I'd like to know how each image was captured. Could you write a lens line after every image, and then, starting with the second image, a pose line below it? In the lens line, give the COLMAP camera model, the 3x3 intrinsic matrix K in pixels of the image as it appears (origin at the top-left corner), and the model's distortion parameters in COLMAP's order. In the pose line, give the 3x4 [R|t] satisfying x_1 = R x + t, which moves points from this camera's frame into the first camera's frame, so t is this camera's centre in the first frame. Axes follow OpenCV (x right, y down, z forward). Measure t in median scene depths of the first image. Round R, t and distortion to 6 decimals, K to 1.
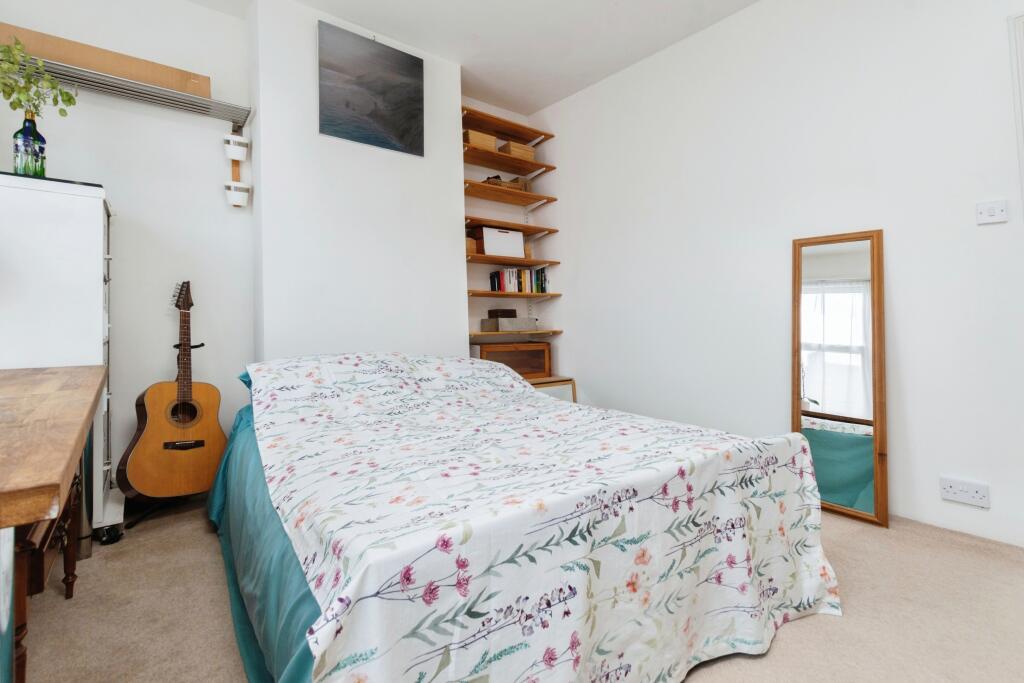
lens RADIAL K [[469.0, 0, 511.1], [0, 469.0, 304.7], [0, 0, 1]] dist [-0.001211, 0.000047]
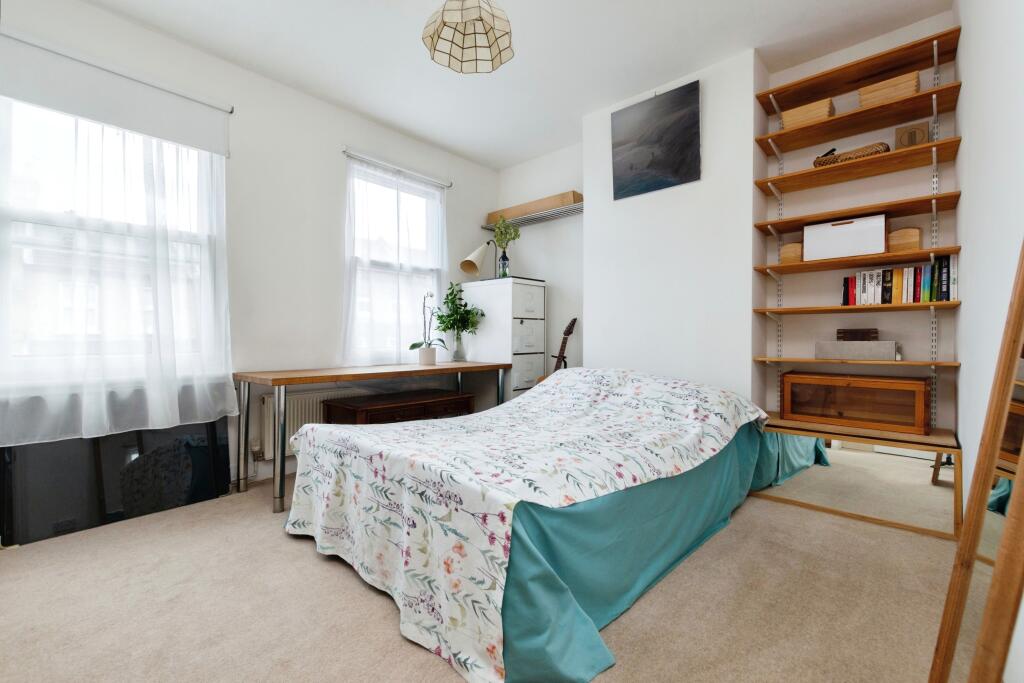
lens RADIAL K [[433.5, 0, 512.0], [0, 433.5, 341.5], [0, 0, 1]] dist [0.000668, 0.000014]
pose [[0.189863, 0.008655, -0.981772, 0.663470], [0.034652, 0.999279, 0.015510, -0.001015], [0.981199, -0.036965, 0.189426, 0.435336]]
